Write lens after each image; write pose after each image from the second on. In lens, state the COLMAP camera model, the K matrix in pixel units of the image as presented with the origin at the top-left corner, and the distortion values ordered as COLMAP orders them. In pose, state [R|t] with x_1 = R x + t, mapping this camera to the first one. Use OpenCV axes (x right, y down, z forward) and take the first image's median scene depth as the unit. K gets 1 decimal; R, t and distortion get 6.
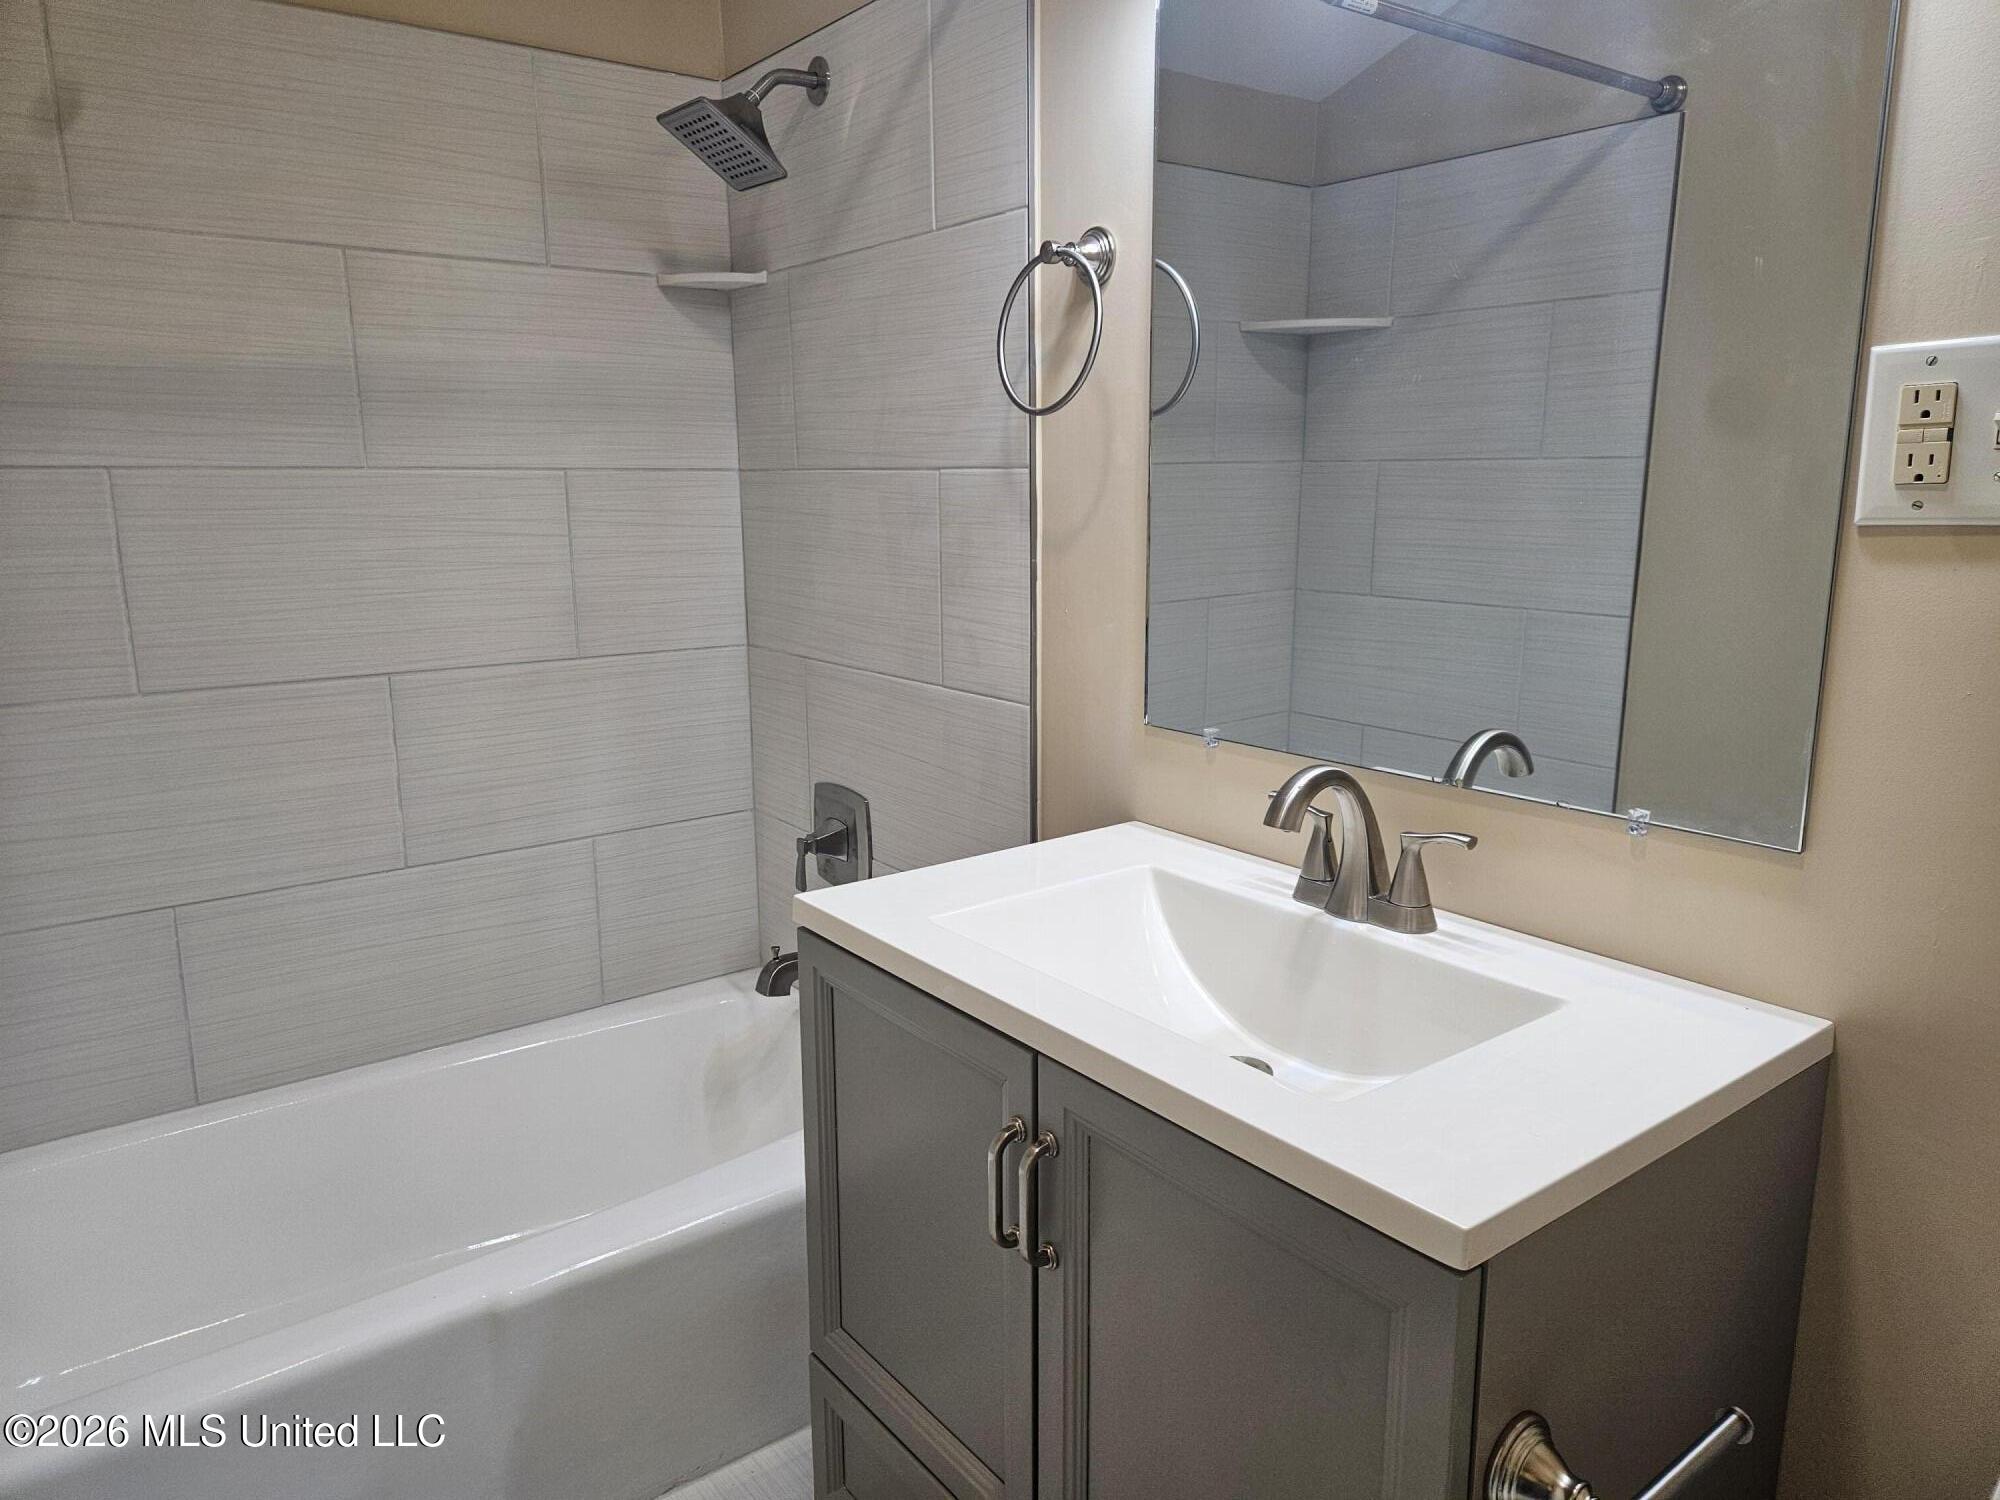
lens RADIAL K [[1351.6, 0, 1000.0], [0, 1351.6, 750.0], [0, 0, 1]] dist [0.000667, 0.000113]
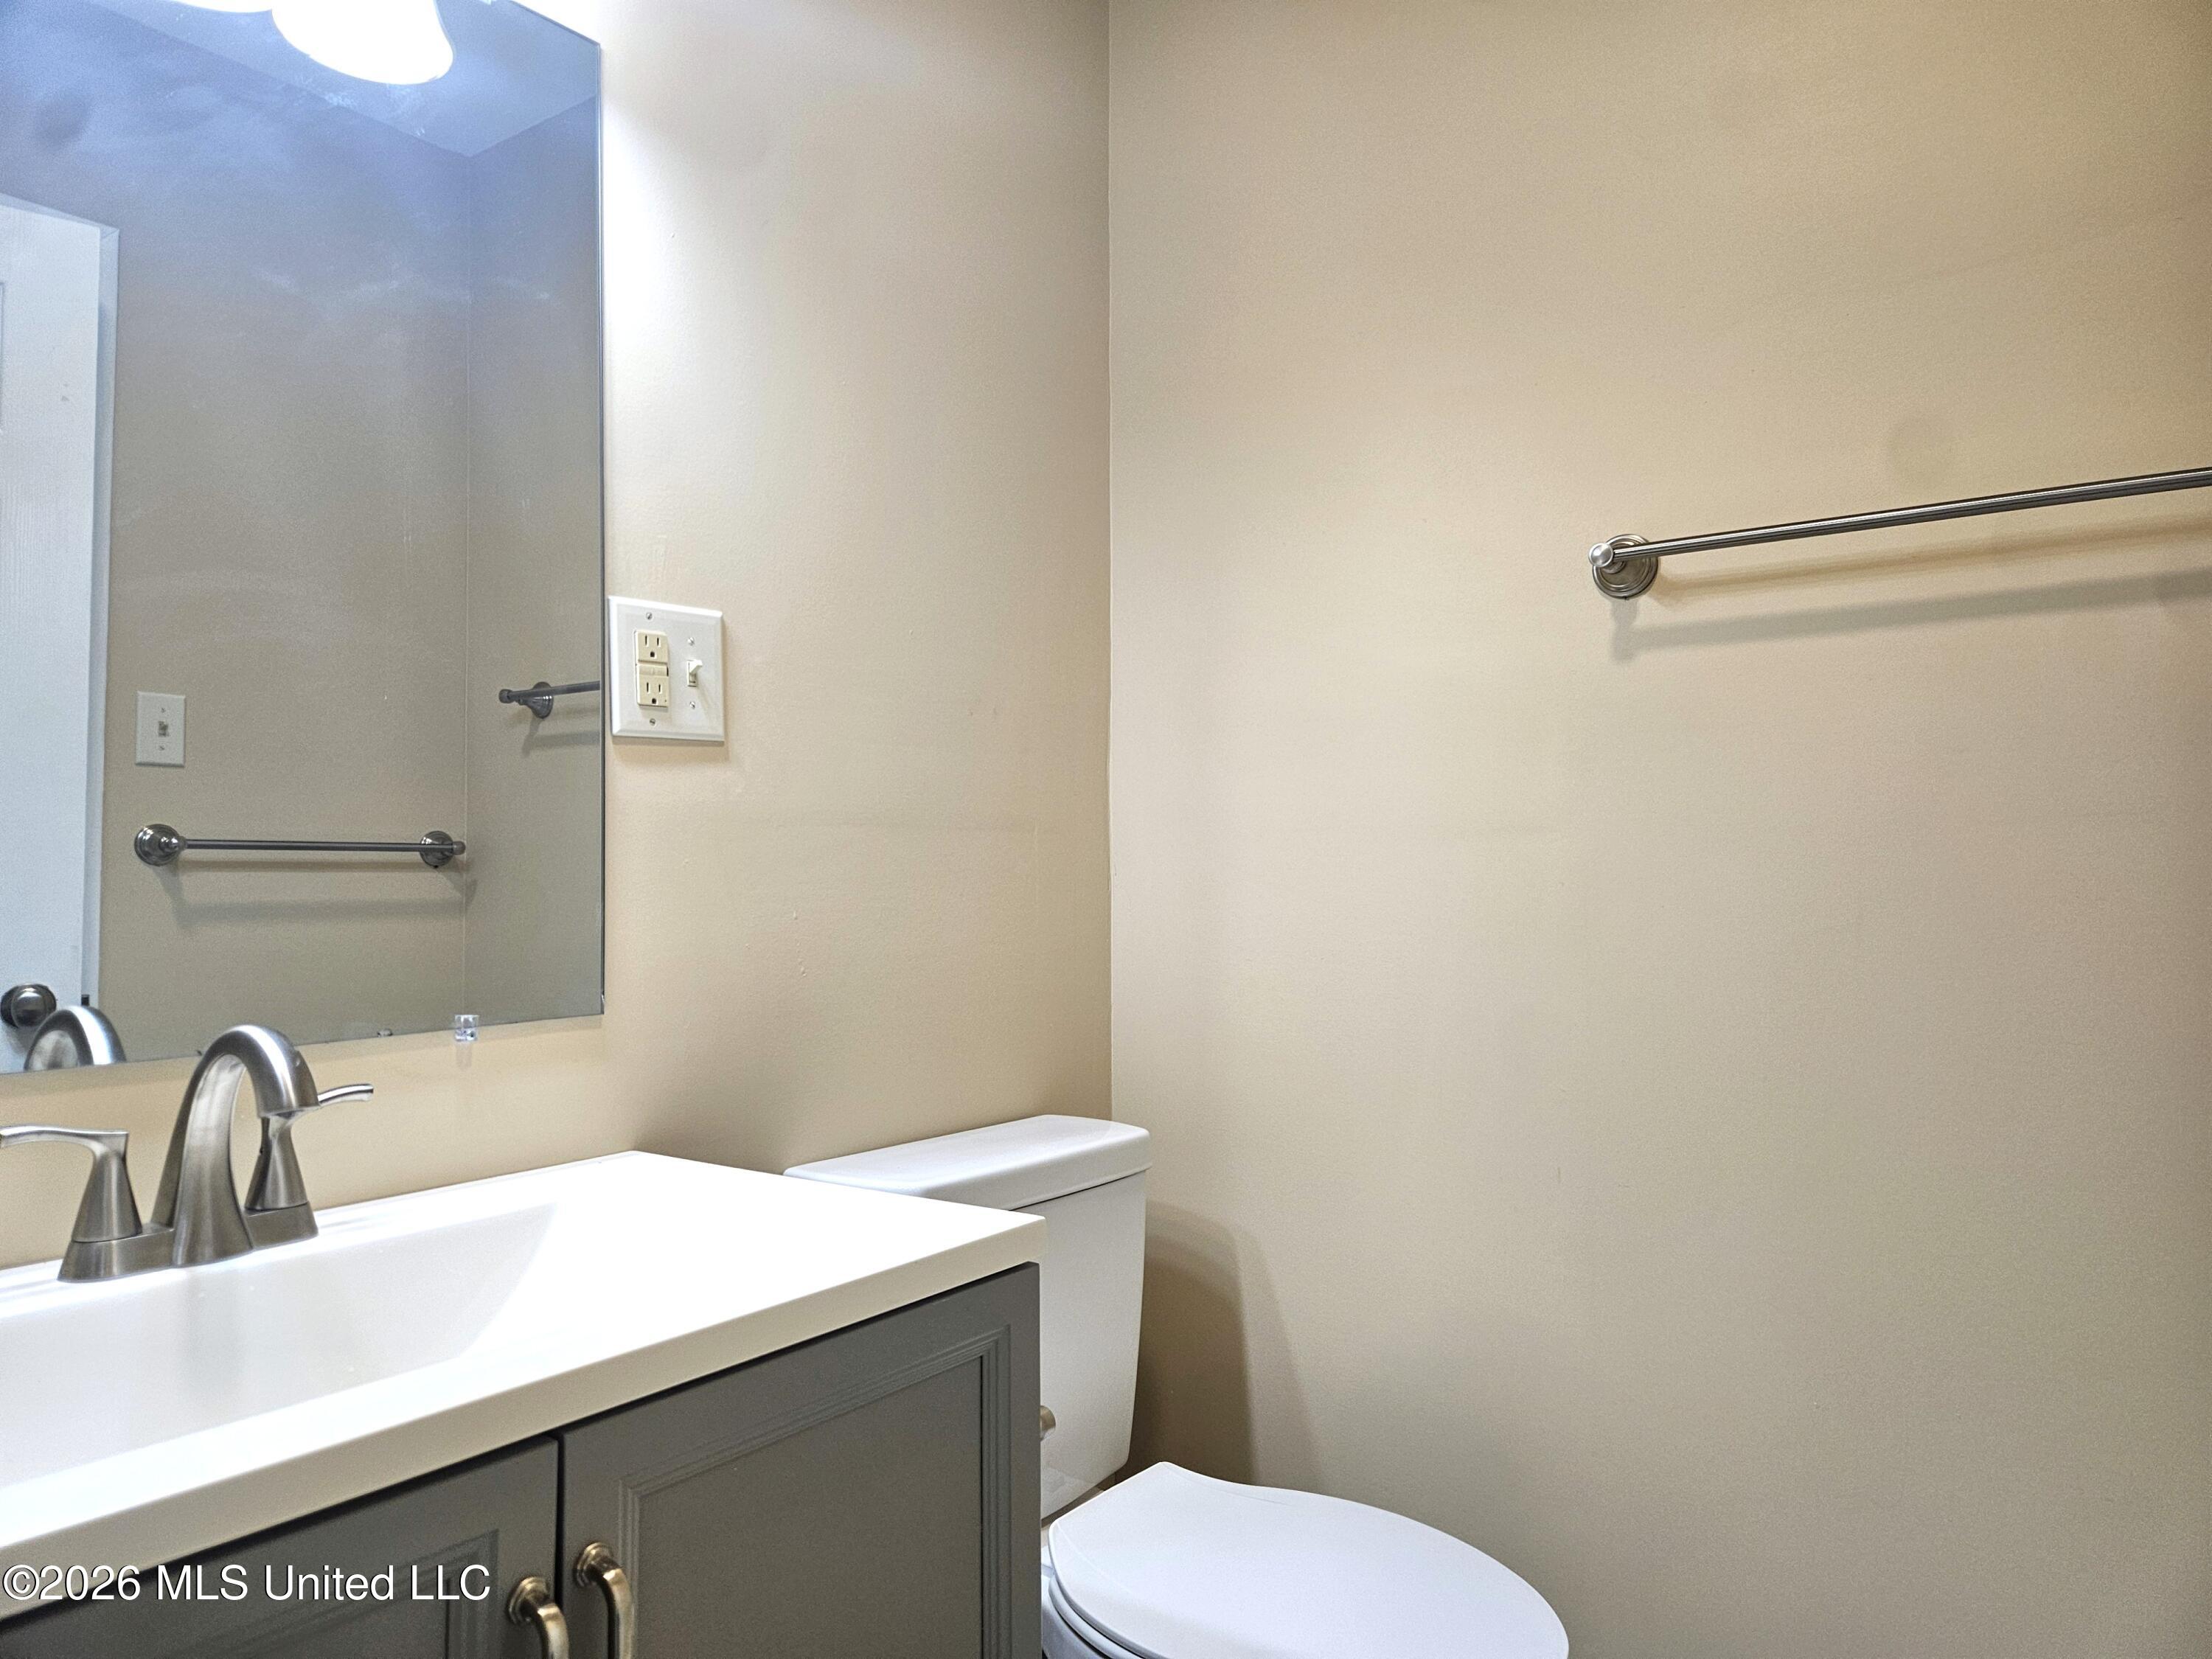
lens RADIAL K [[1494.9, 0, 1106.0], [0, 1494.9, 829.5], [0, 0, 1]] dist [0.000667, 0.000113]
pose [[-0.307881, 0.043238, 0.950442, -0.833919], [0.213500, 0.976630, 0.024731, -0.019031], [-0.927161, 0.210534, -0.309917, 1.052705]]
